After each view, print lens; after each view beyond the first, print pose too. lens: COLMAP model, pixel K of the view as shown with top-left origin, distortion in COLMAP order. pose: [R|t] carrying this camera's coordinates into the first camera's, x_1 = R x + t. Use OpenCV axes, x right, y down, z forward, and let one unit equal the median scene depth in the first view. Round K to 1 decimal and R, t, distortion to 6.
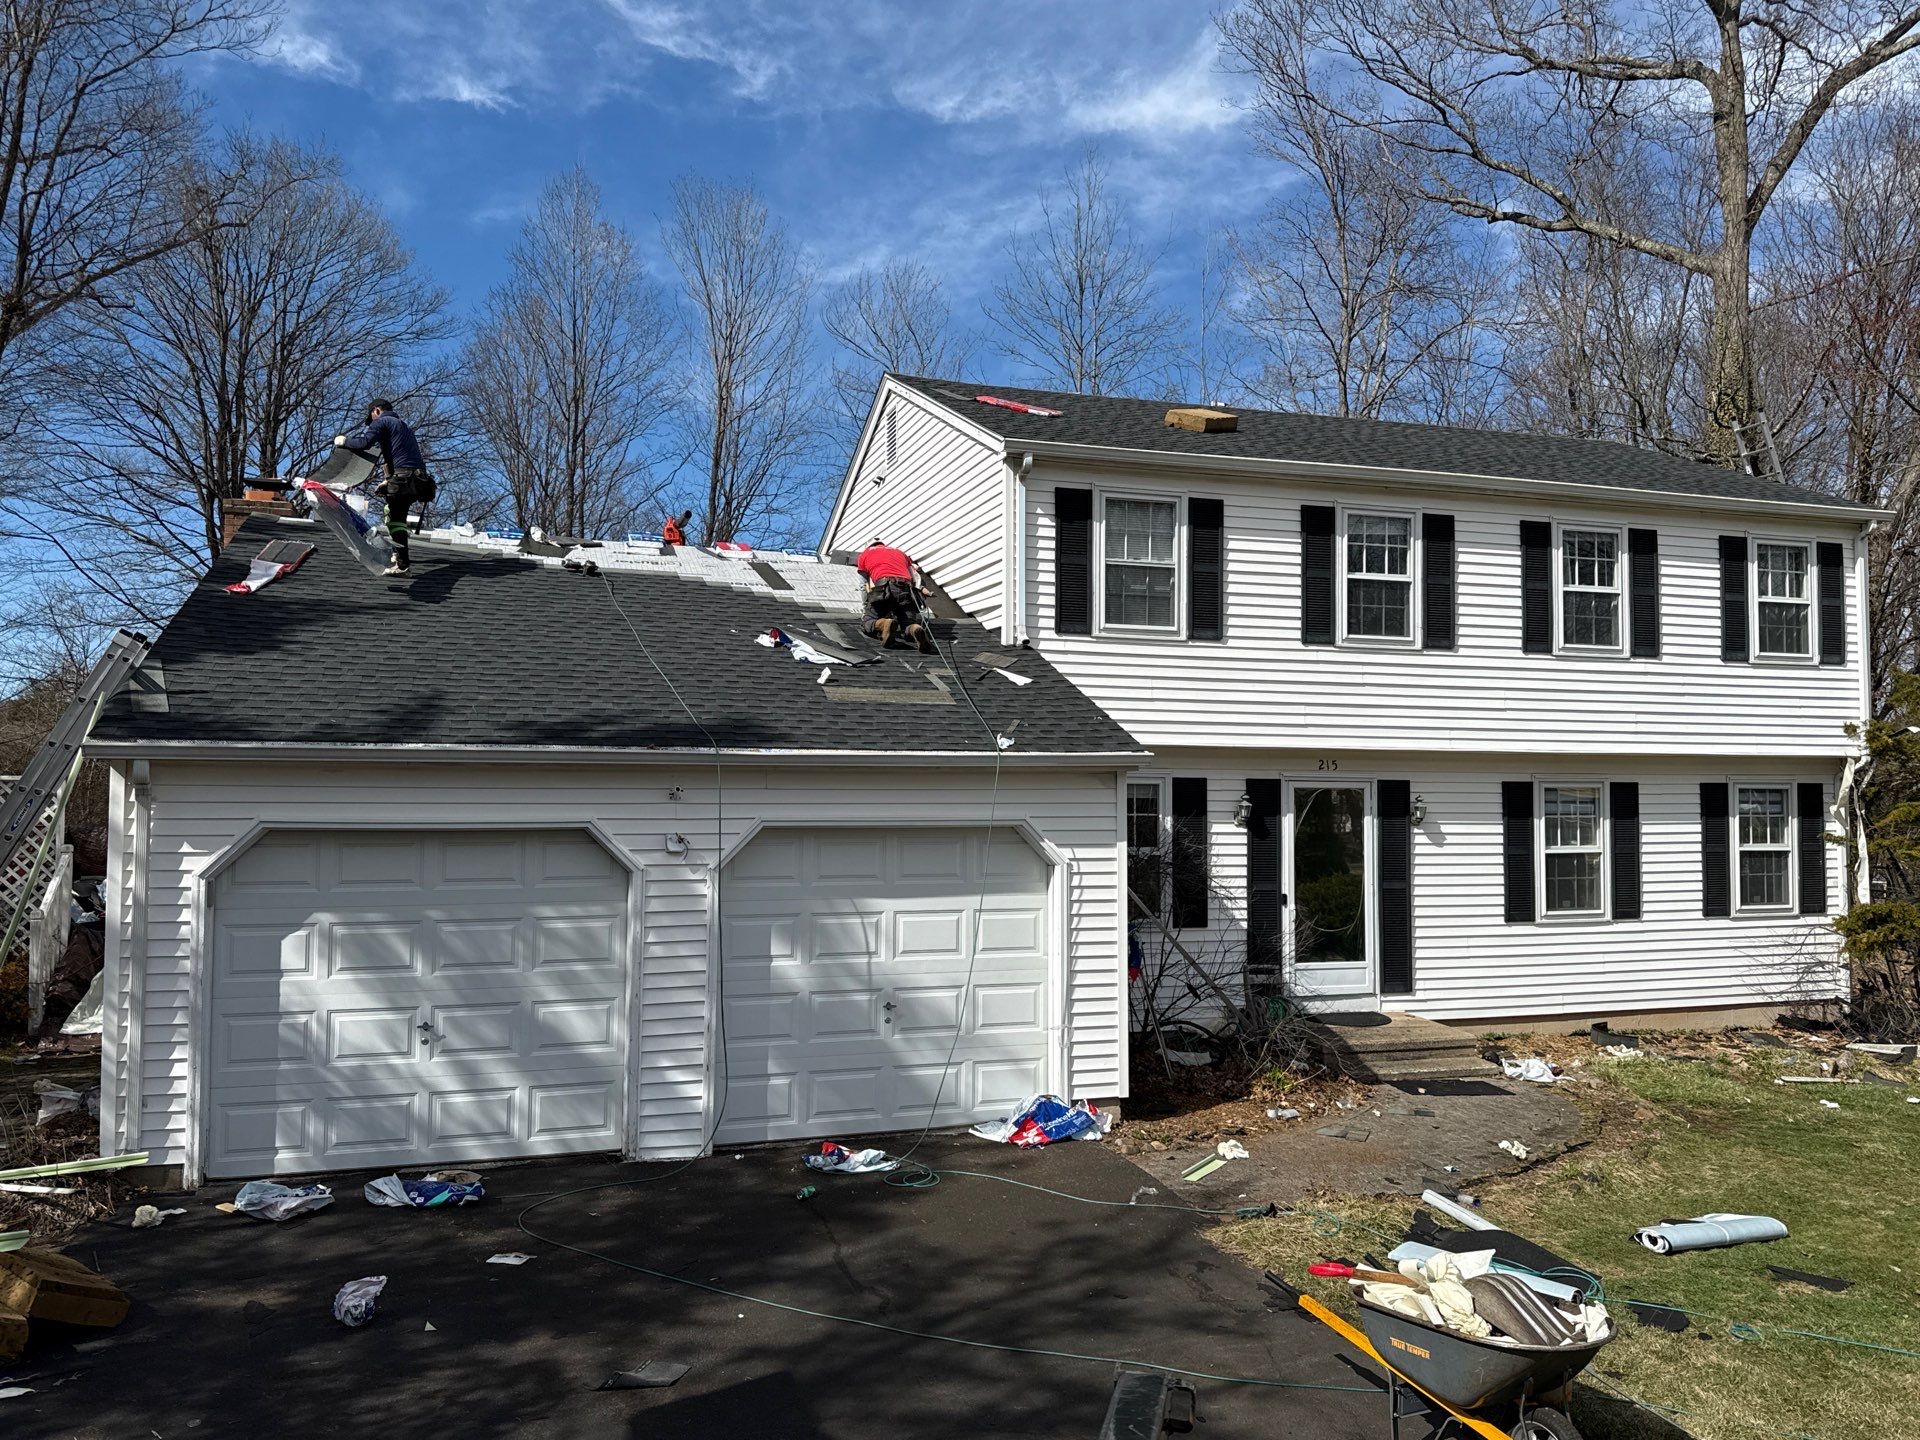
lens RADIAL K [[1397.4, 0, 954.9], [0, 1397.4, 726.2], [0, 0, 1]] dist [0.089951, -0.119777]
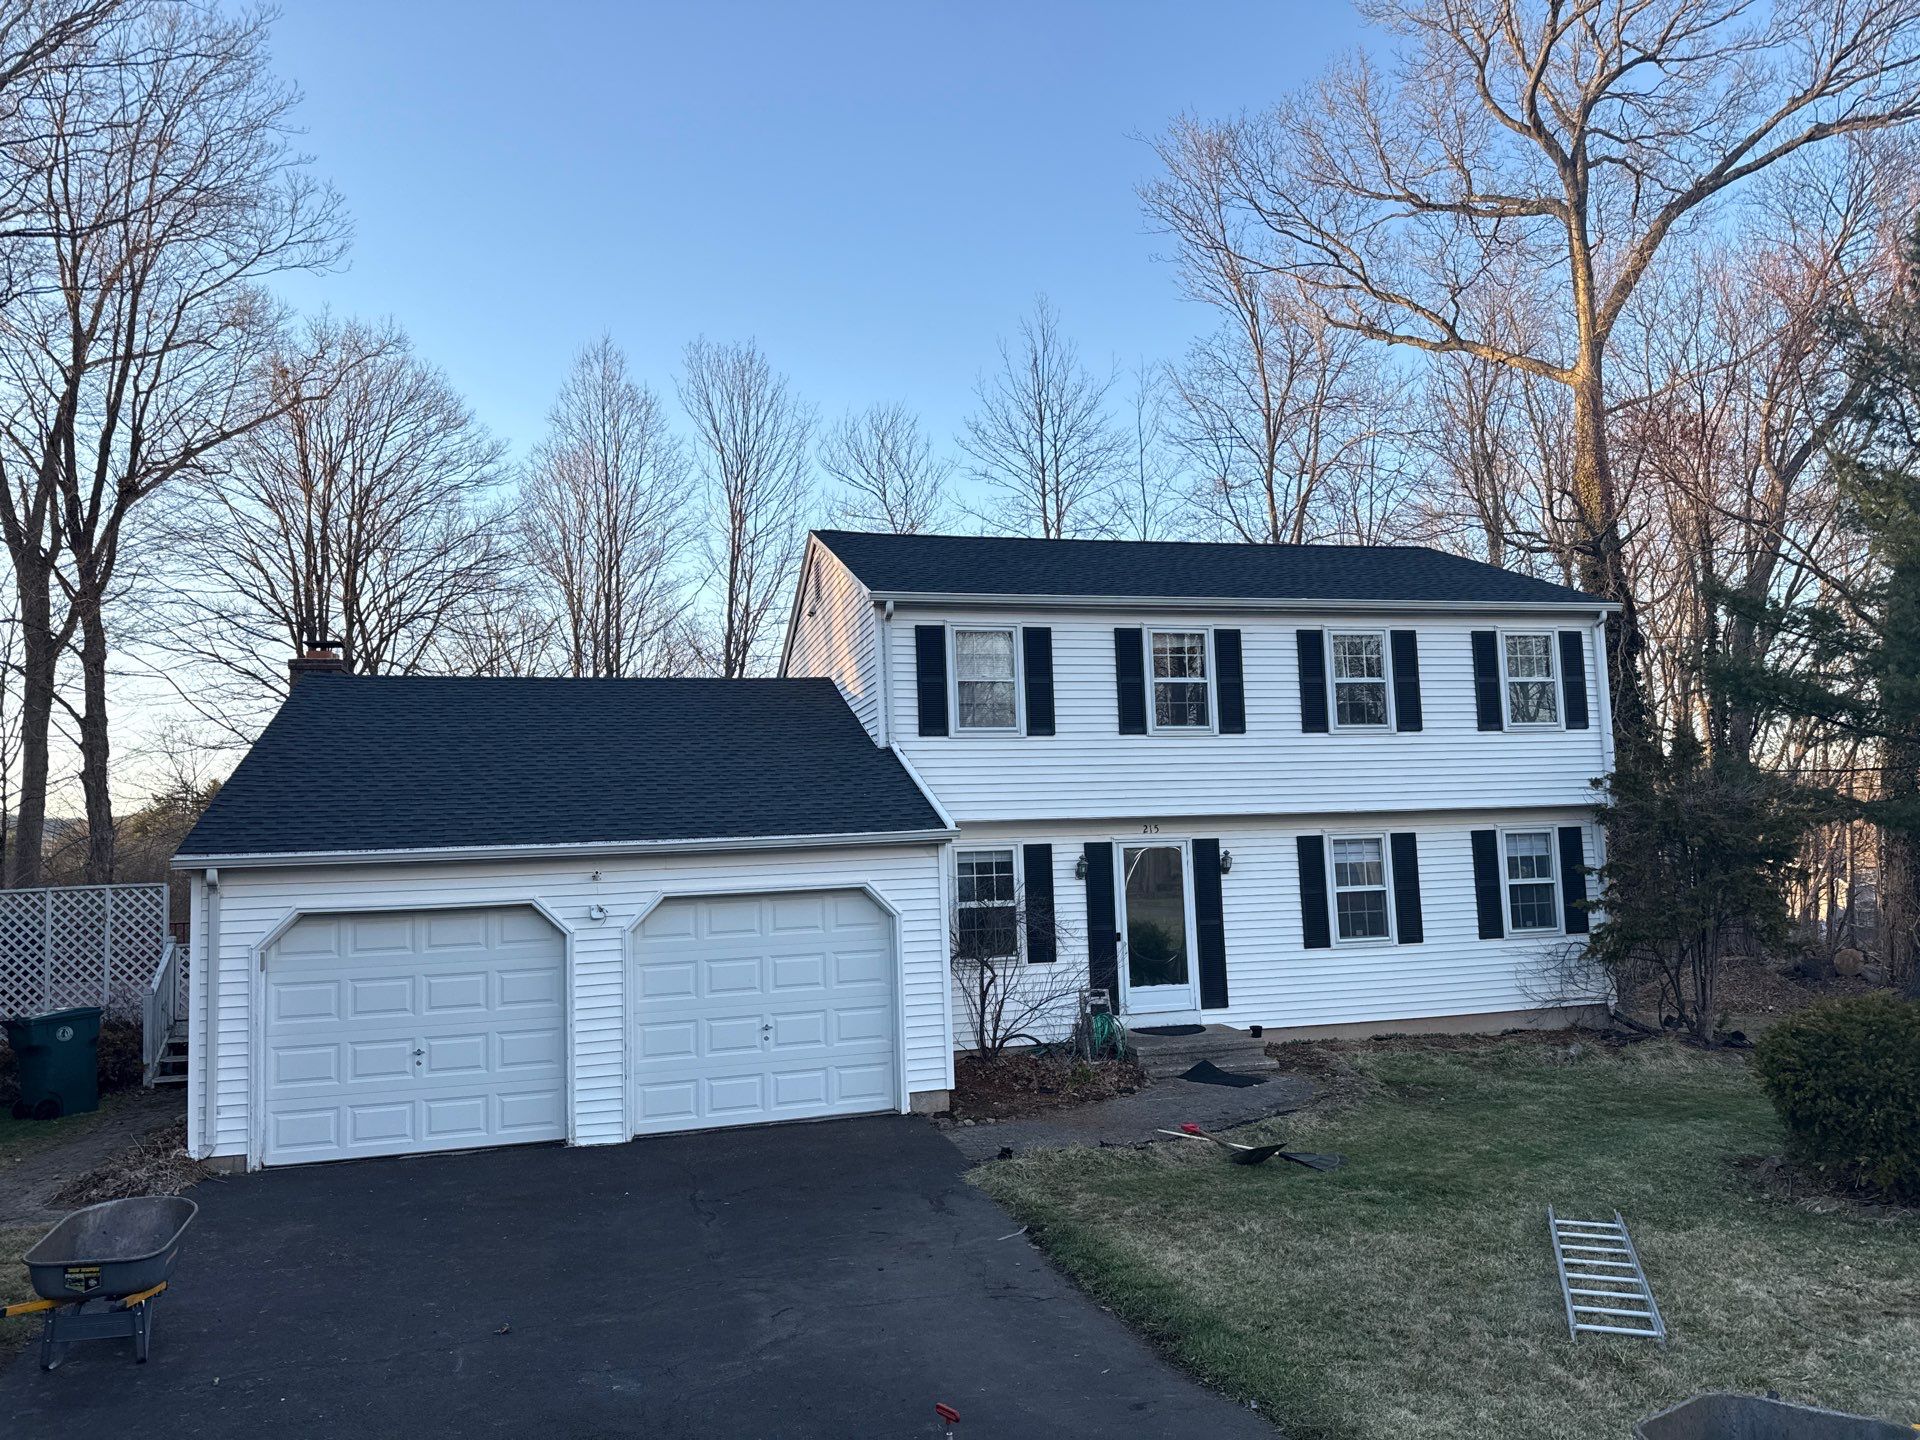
lens RADIAL K [[1323.7, 0, 974.7], [0, 1323.7, 727.9], [0, 0, 1]] dist [0.151166, -0.243714]
pose [[0.998461, -0.046674, -0.029945, 0.060543], [0.045036, 0.997566, -0.053237, -0.002721], [0.032357, 0.051807, 0.998133, -0.085613]]
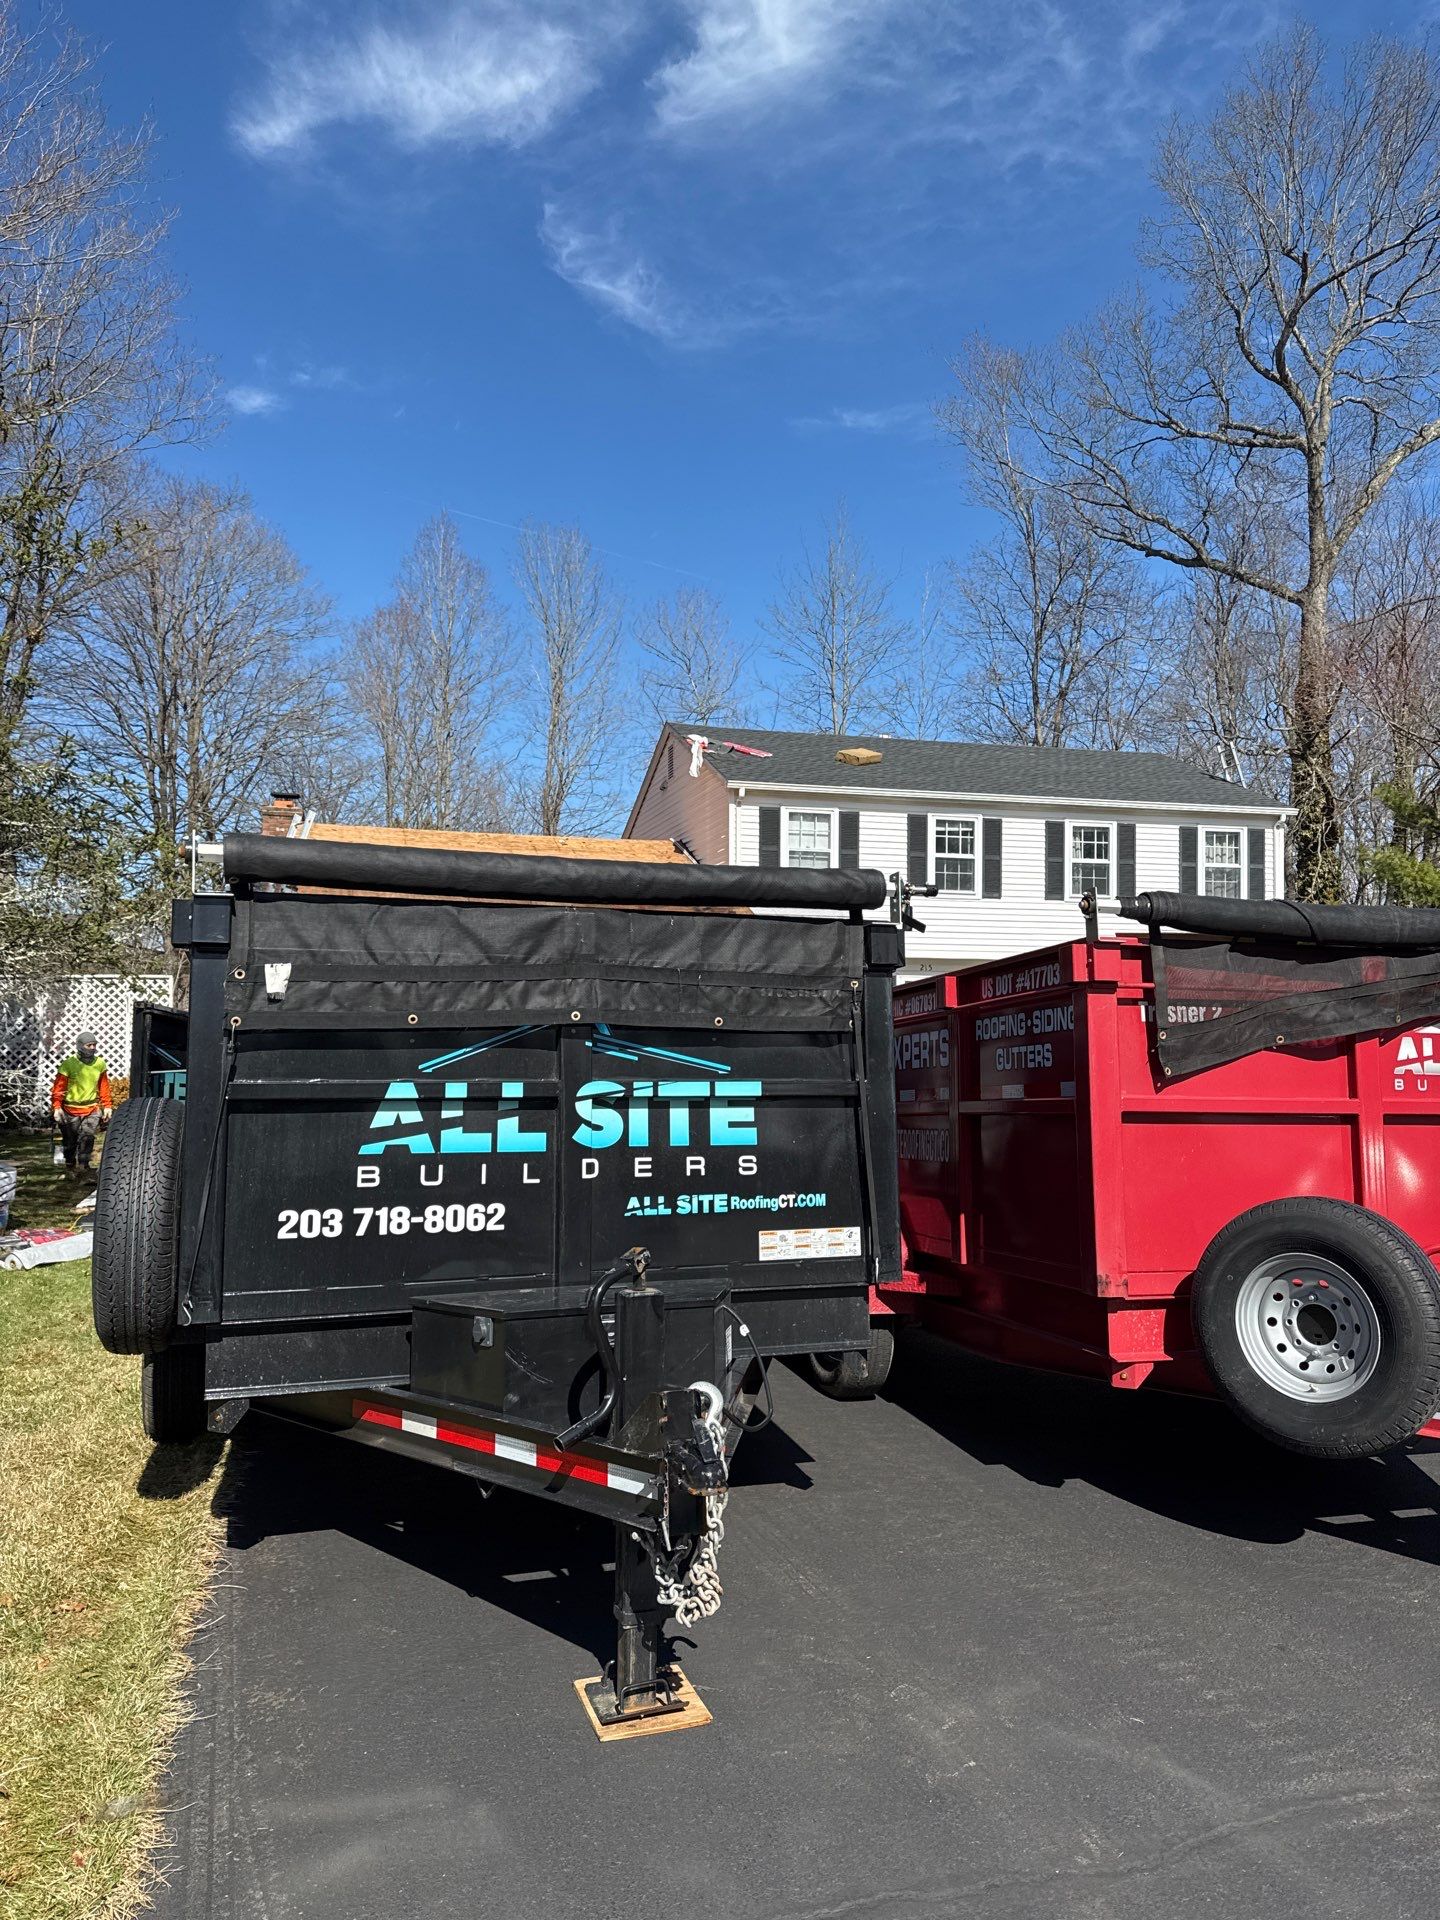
lens RADIAL K [[1327.9, 0, 731.2], [0, 1327.9, 961.4], [0, 0, 1]] dist [0.159296, -0.305578]
pose [[0.999632, -0.001060, -0.027092, 0.031232], [0.001333, 0.999949, 0.010032, 0.001693], [0.027080, -0.010065, 0.999583, -0.247344]]
